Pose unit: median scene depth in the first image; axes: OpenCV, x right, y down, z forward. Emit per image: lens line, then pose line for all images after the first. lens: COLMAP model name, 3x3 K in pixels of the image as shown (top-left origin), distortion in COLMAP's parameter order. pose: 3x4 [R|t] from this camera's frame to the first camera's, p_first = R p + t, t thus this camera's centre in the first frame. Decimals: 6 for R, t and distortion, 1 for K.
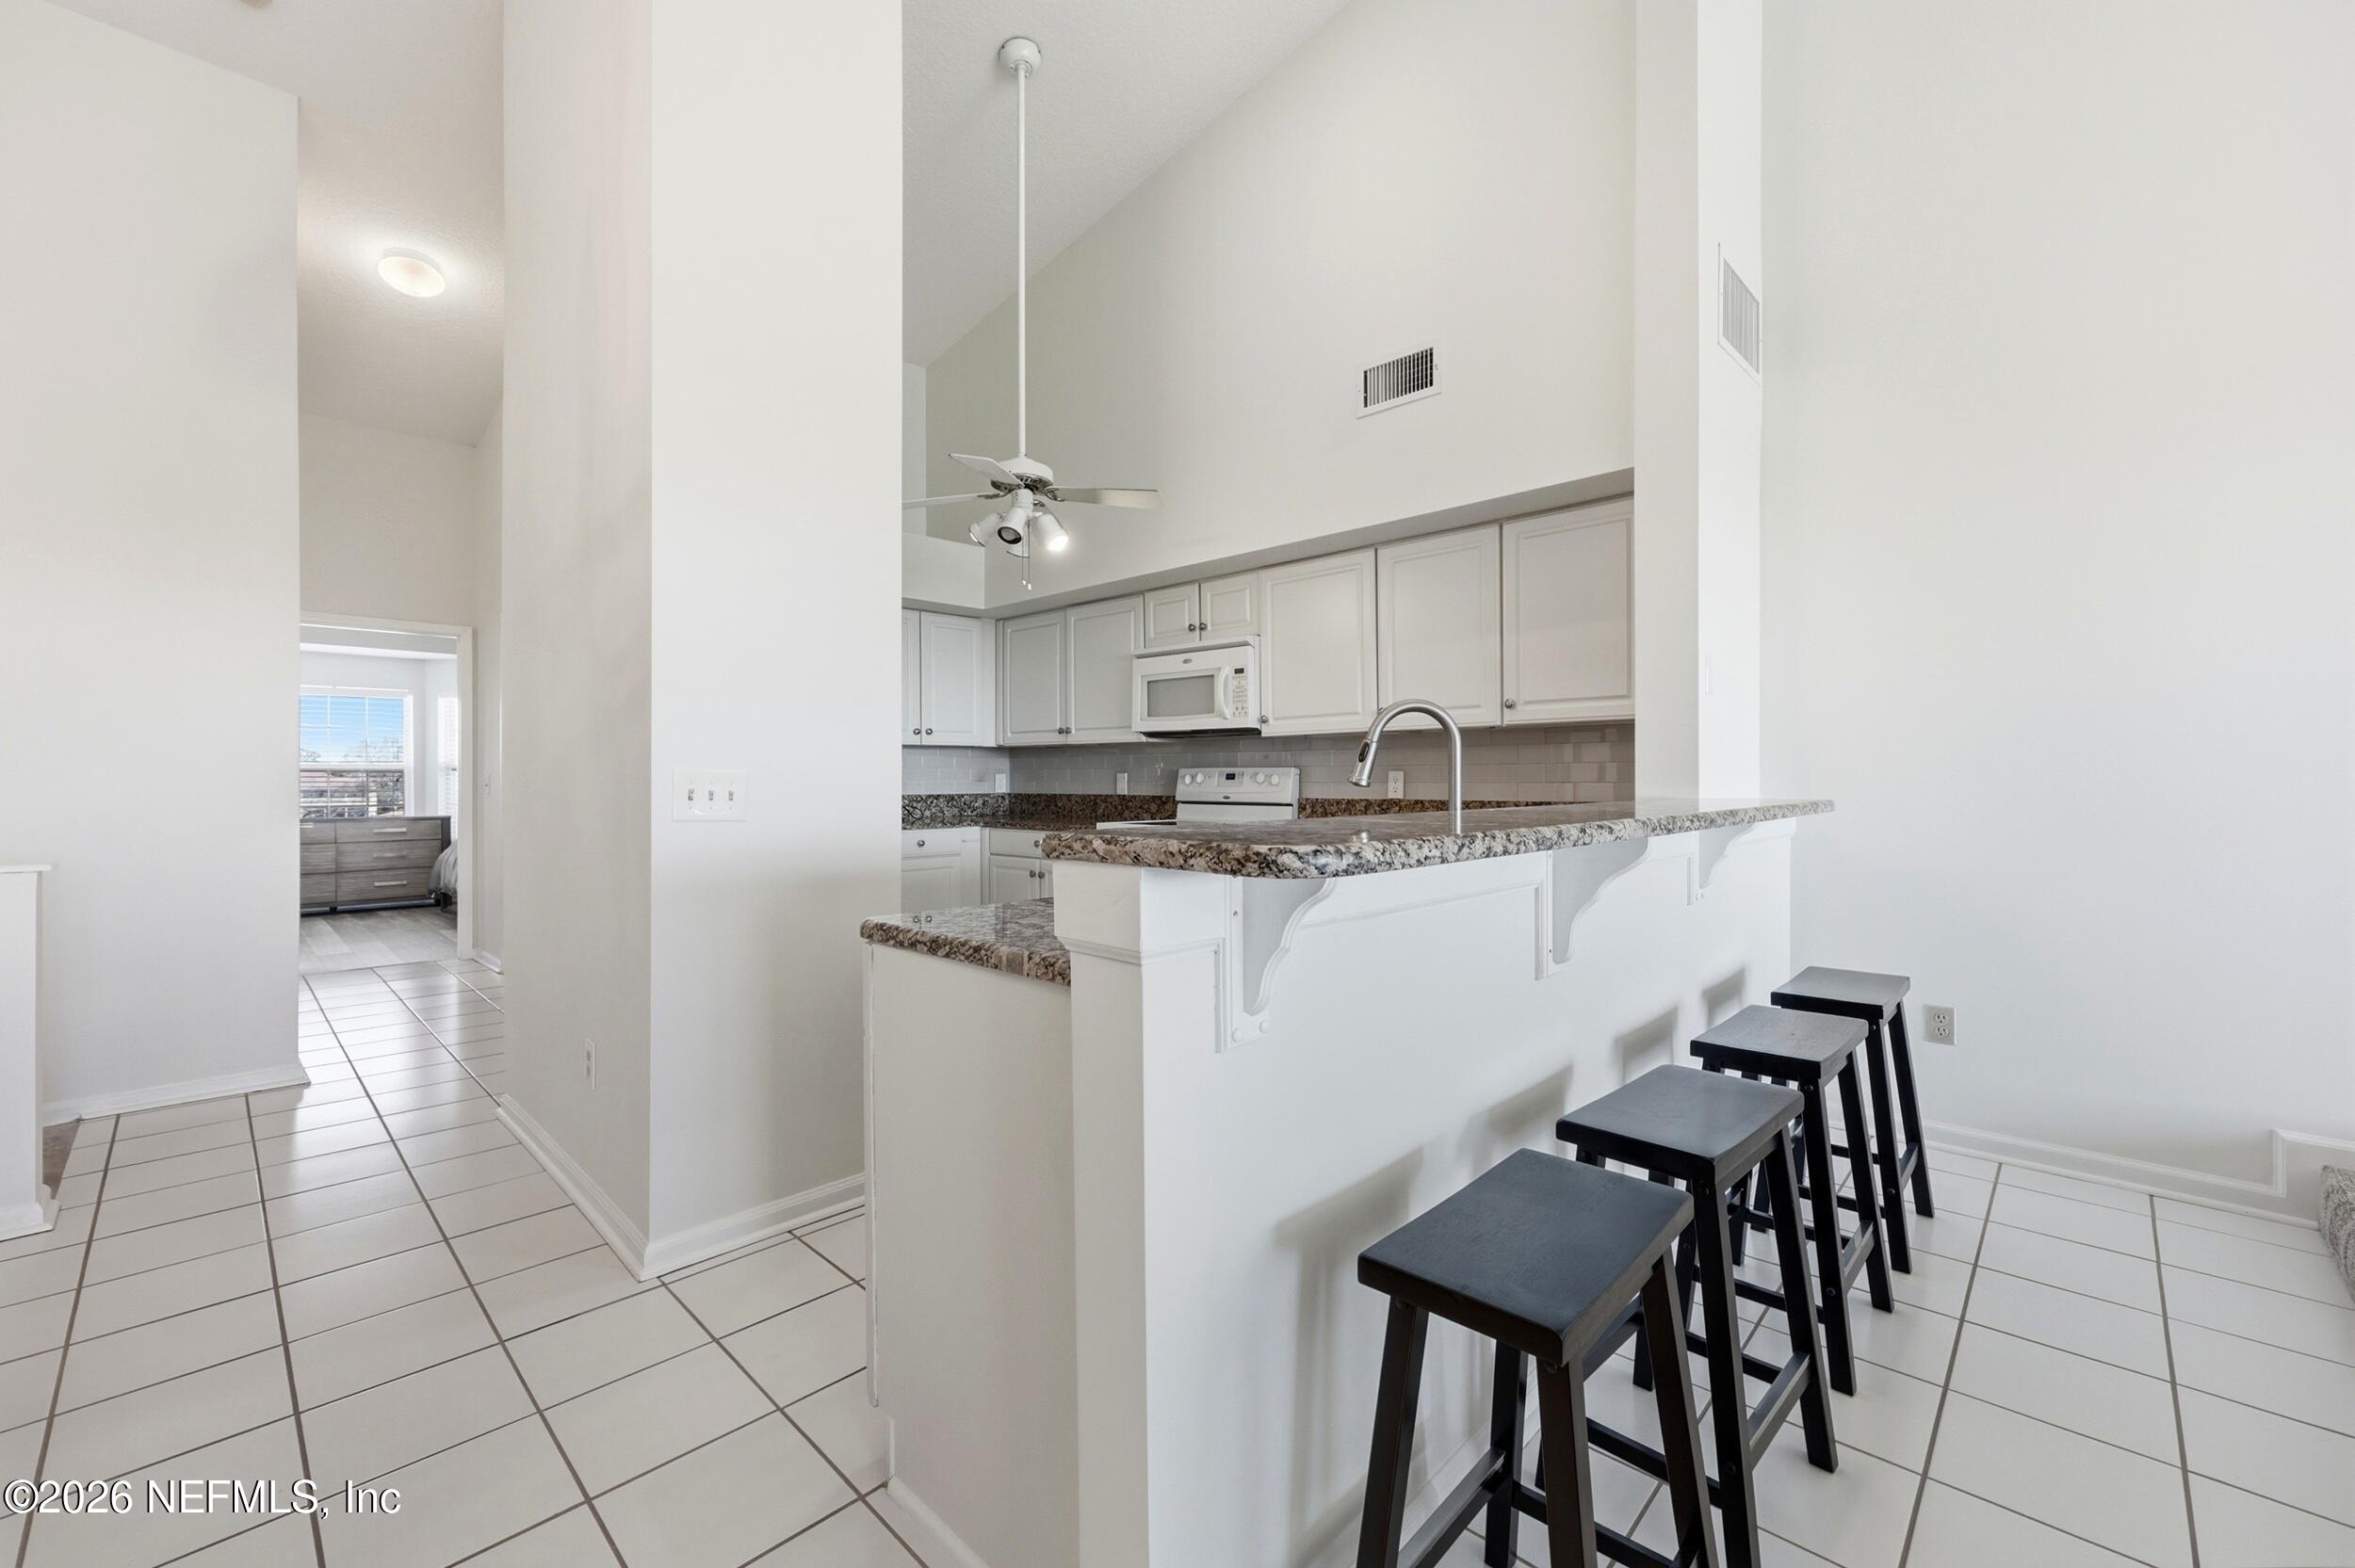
lens RADIAL K [[946.4, 0, 1166.6], [0, 946.4, 787.0], [0, 0, 1]] dist [-0.001115, 0.000030]
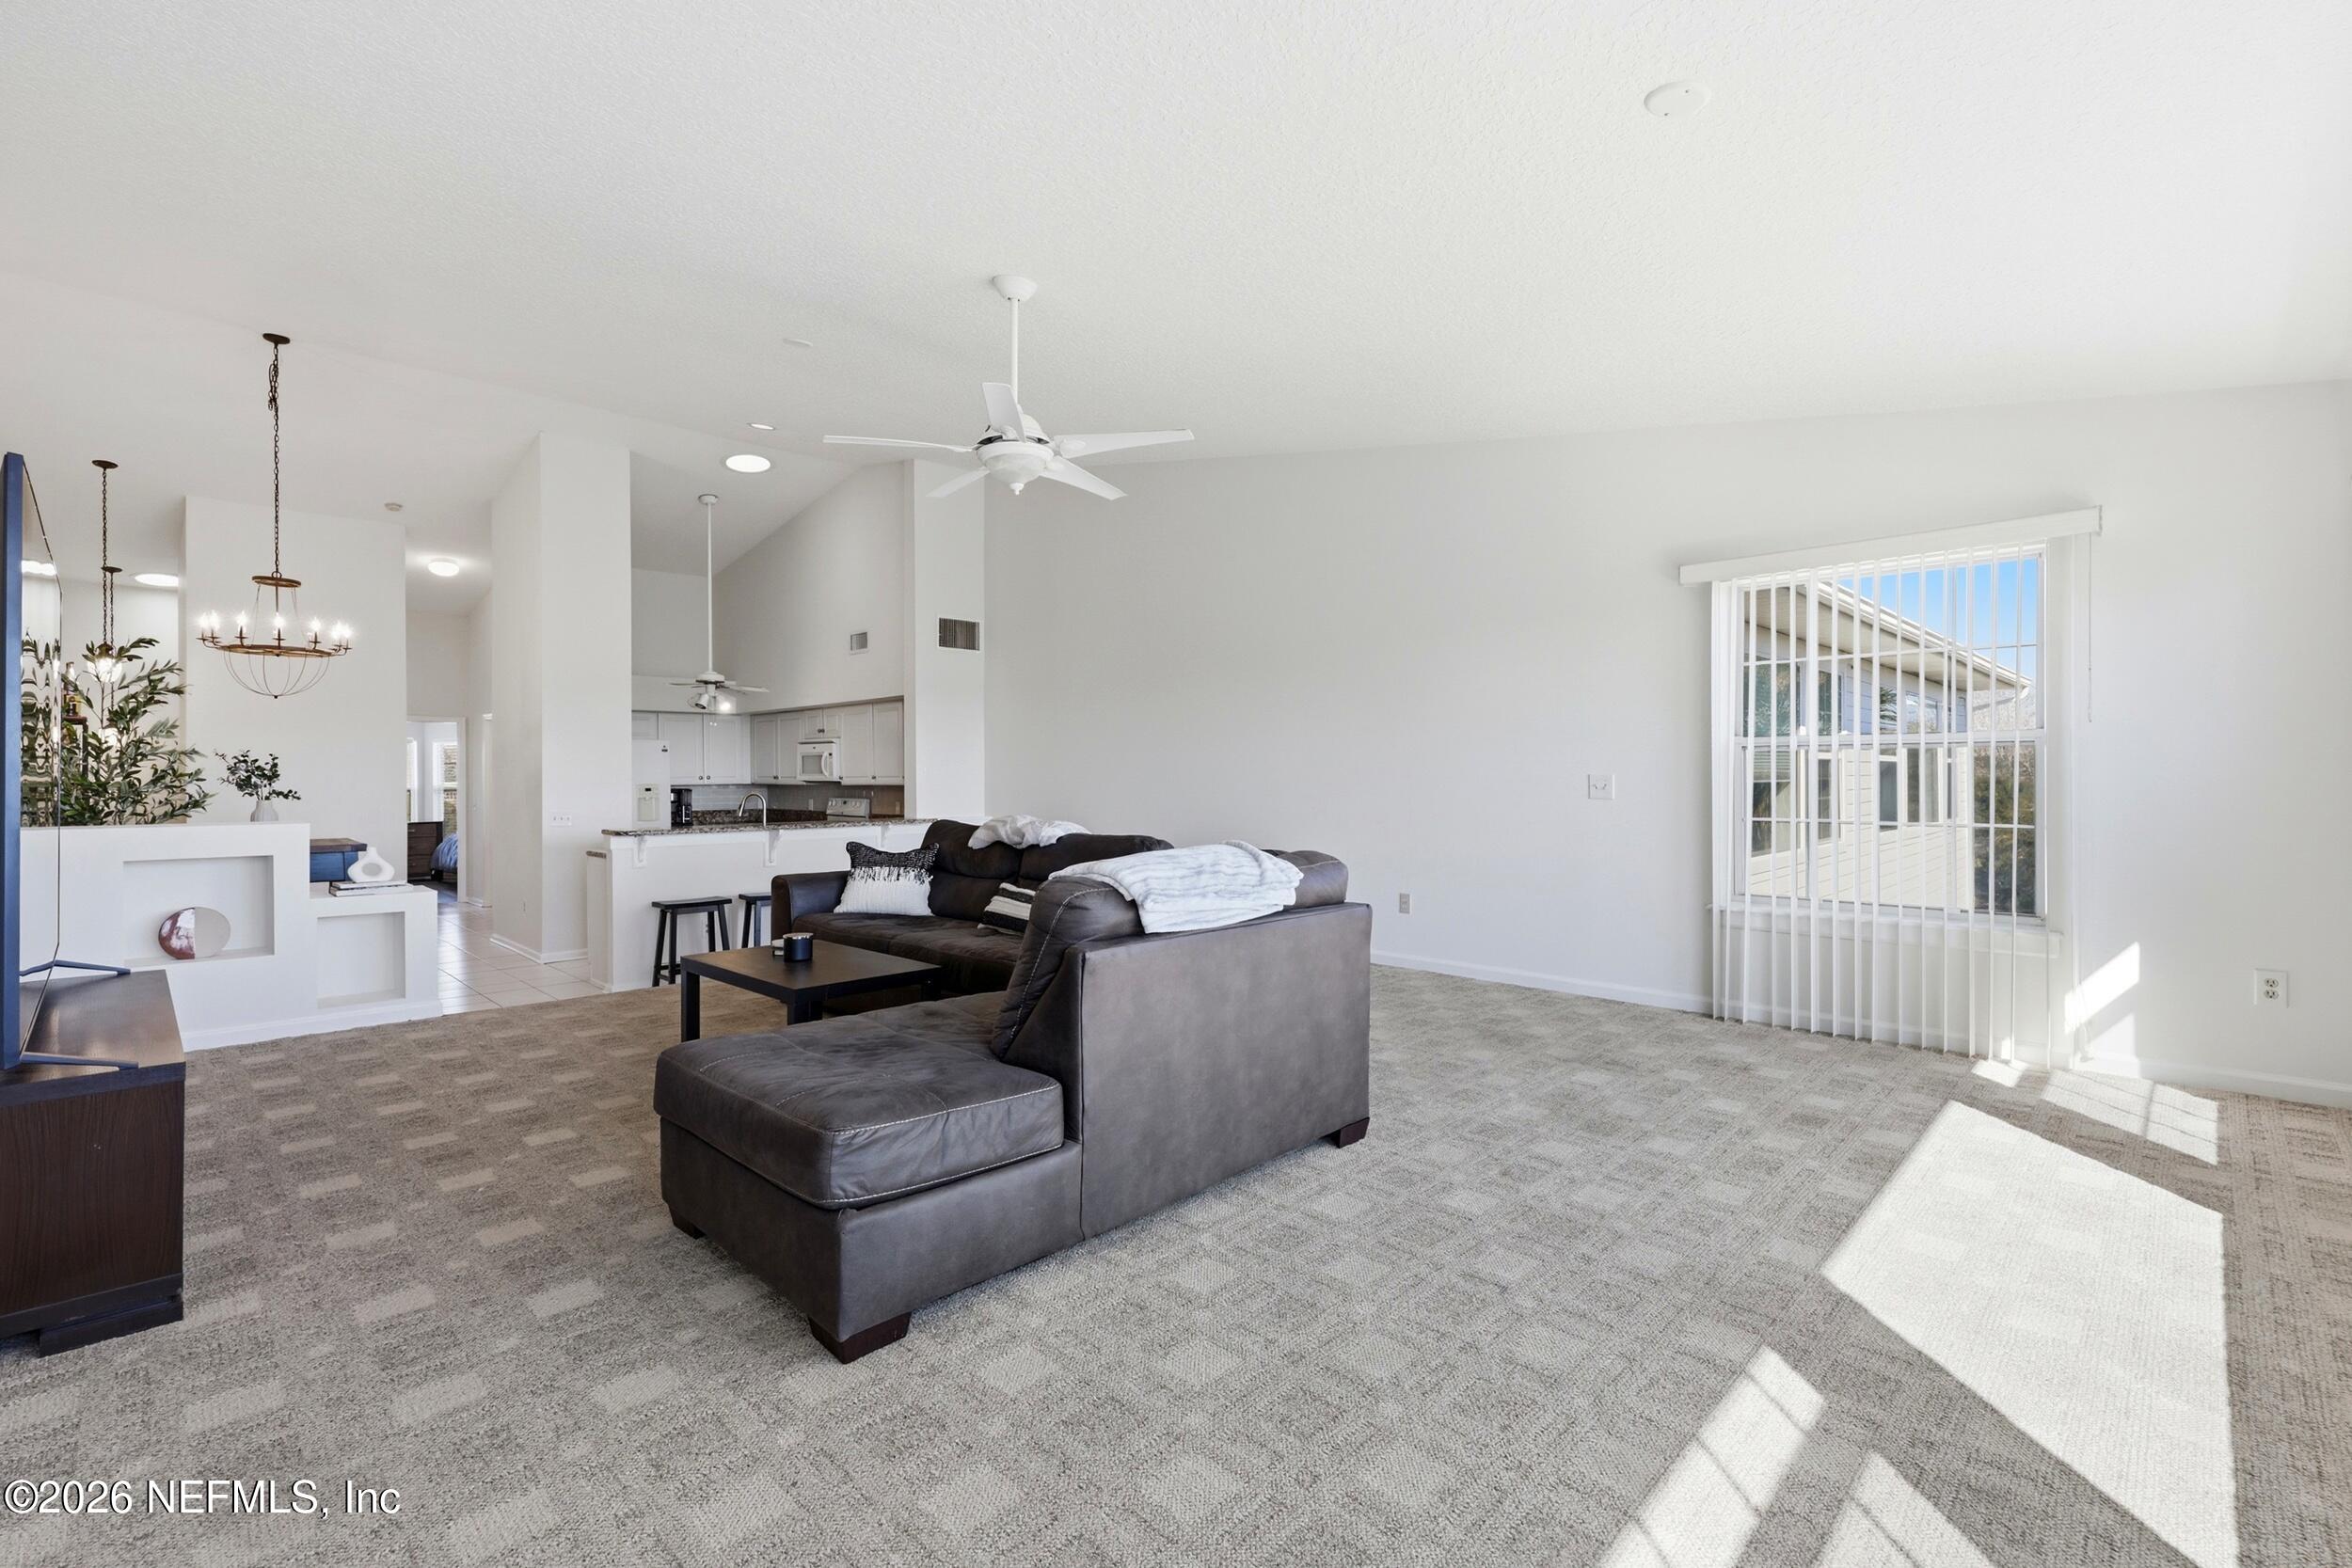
lens RADIAL K [[1048.7, 0, 1176.3], [0, 1048.7, 777.9], [0, 0, 1]] dist [-0.000936, -0.000517]
pose [[0.999953, -0.003892, -0.008929, 0.849574], [0.003847, 0.999980, -0.005068, -0.052648], [0.008948, 0.005033, 0.999947, -1.315851]]
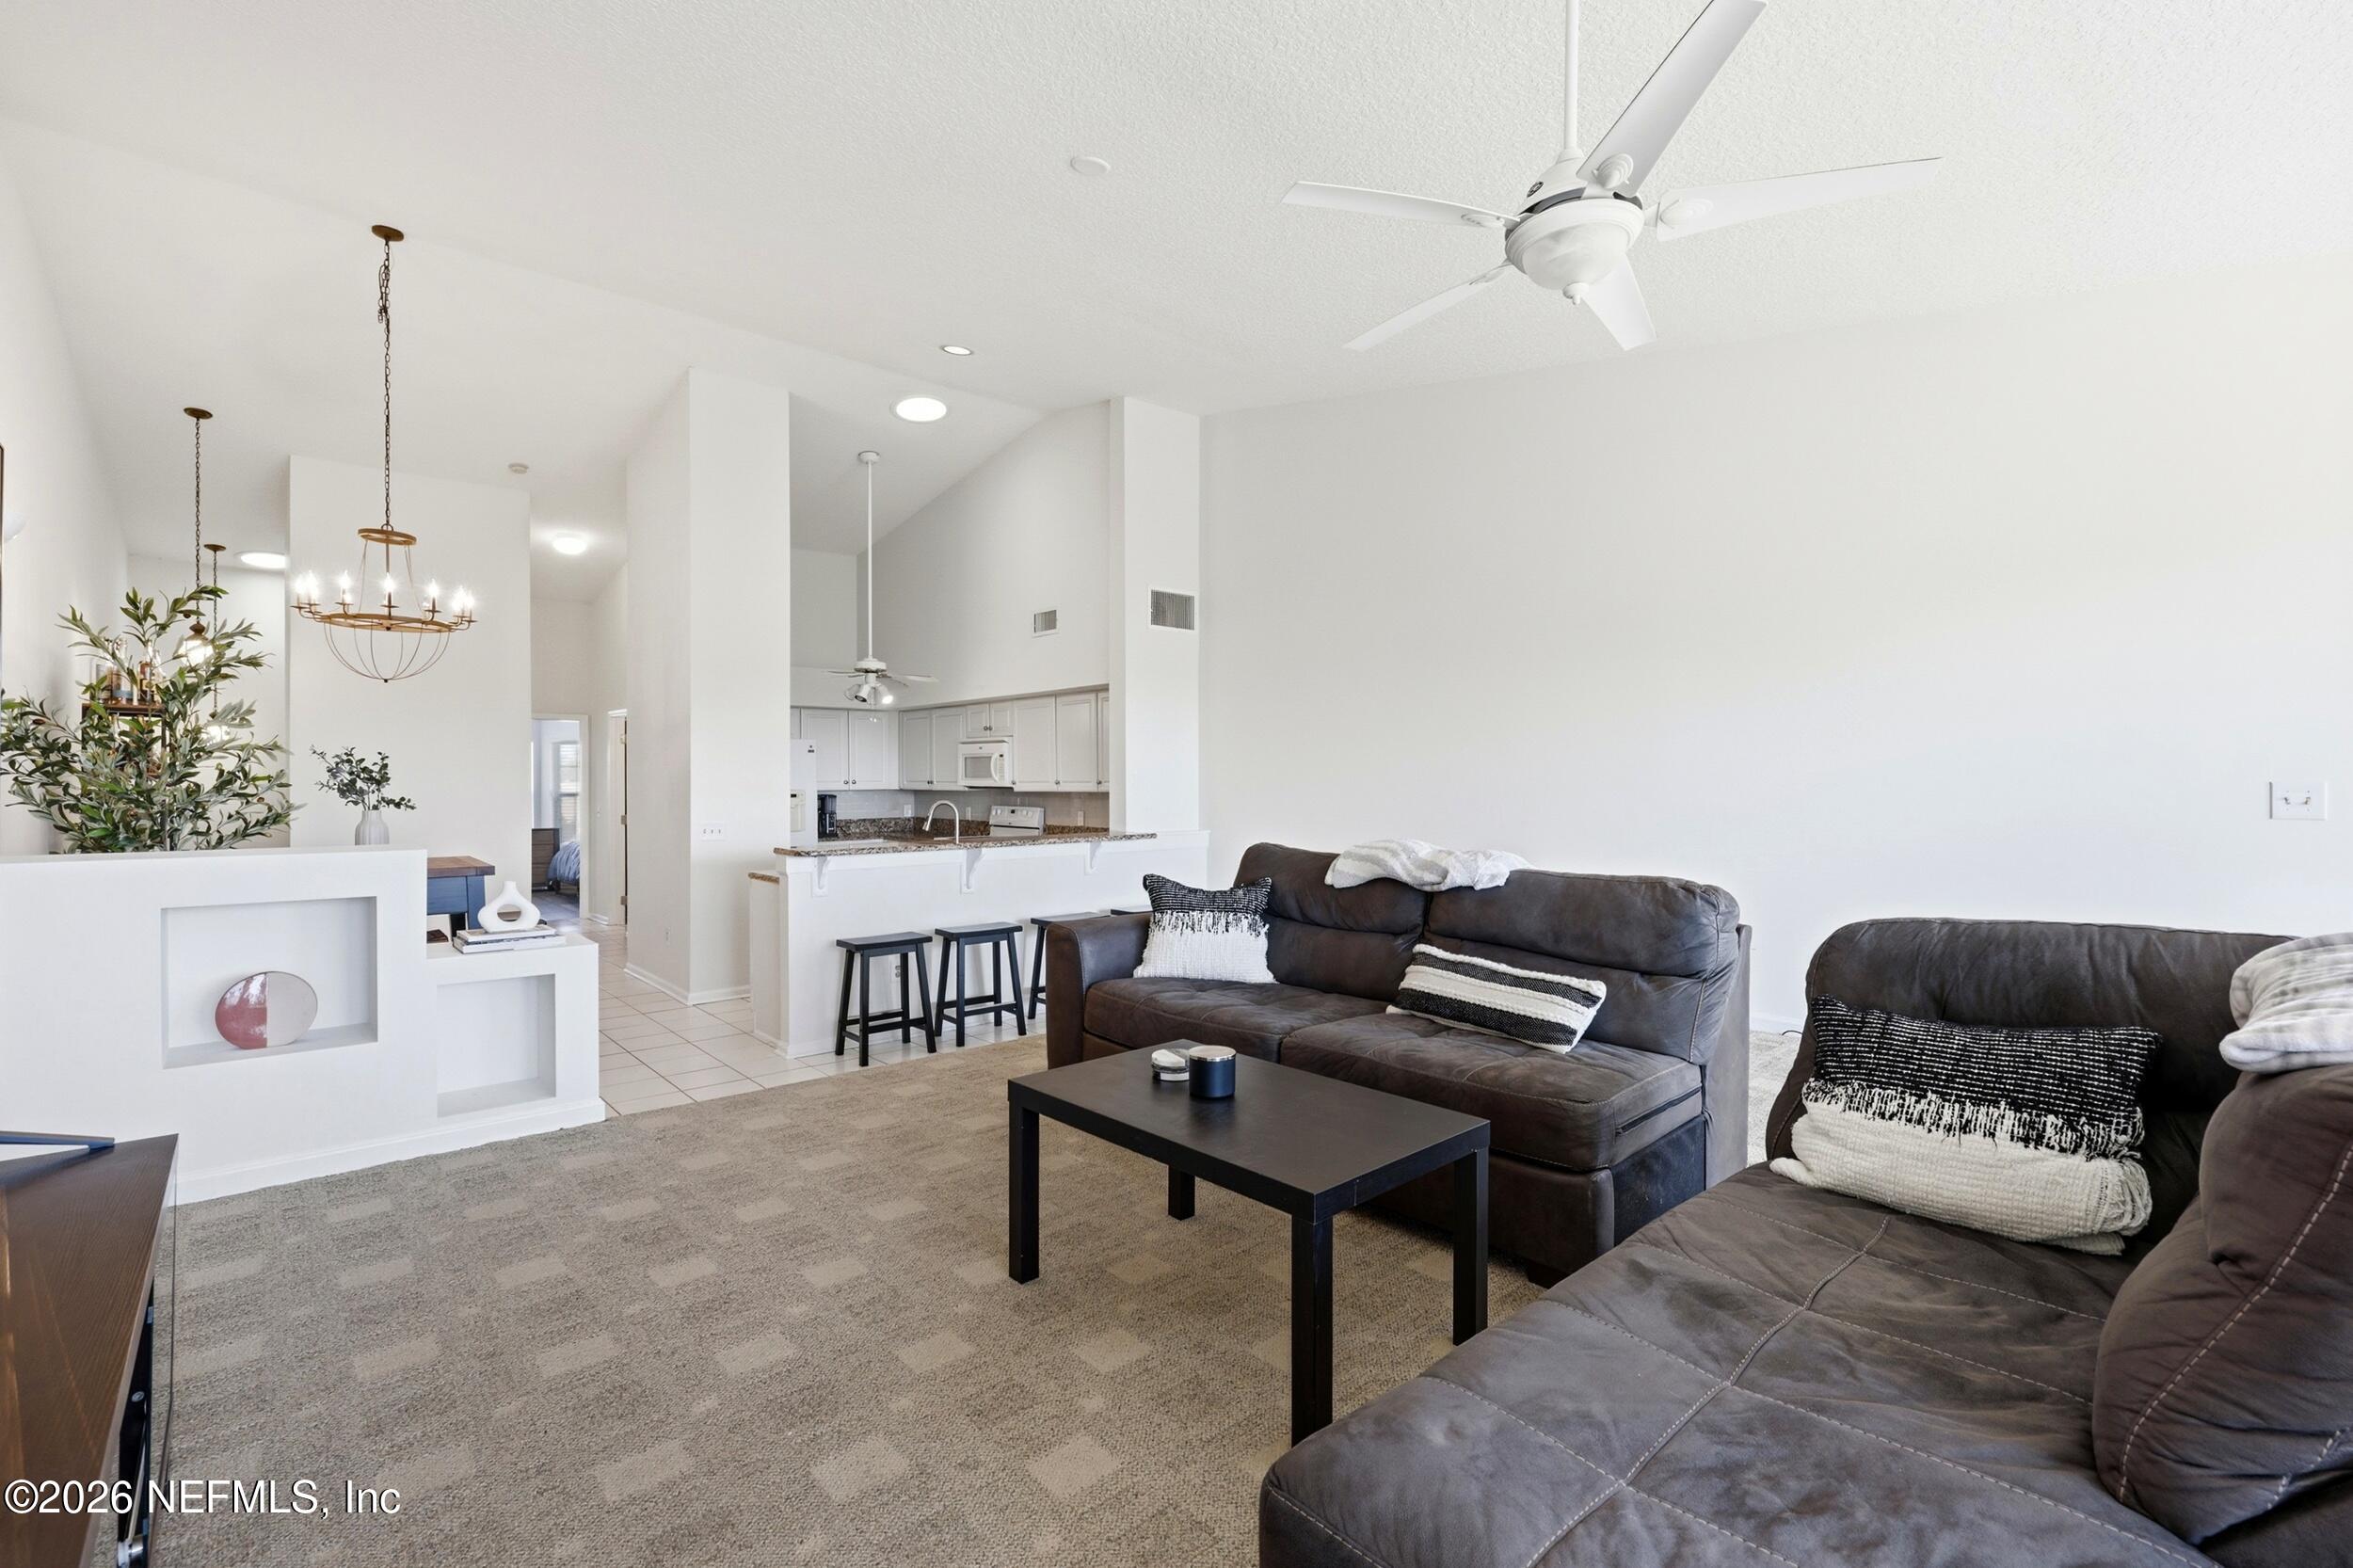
lens RADIAL K [[1035.5, 0, 1173.1], [0, 1035.5, 783.6], [0, 0, 1]] dist [-0.002447, -0.000115]
pose [[0.997305, -0.001055, -0.073365, 0.538520], [0.000758, 0.999991, -0.004080, -0.057776], [0.073369, 0.004014, 0.997297, -0.948262]]
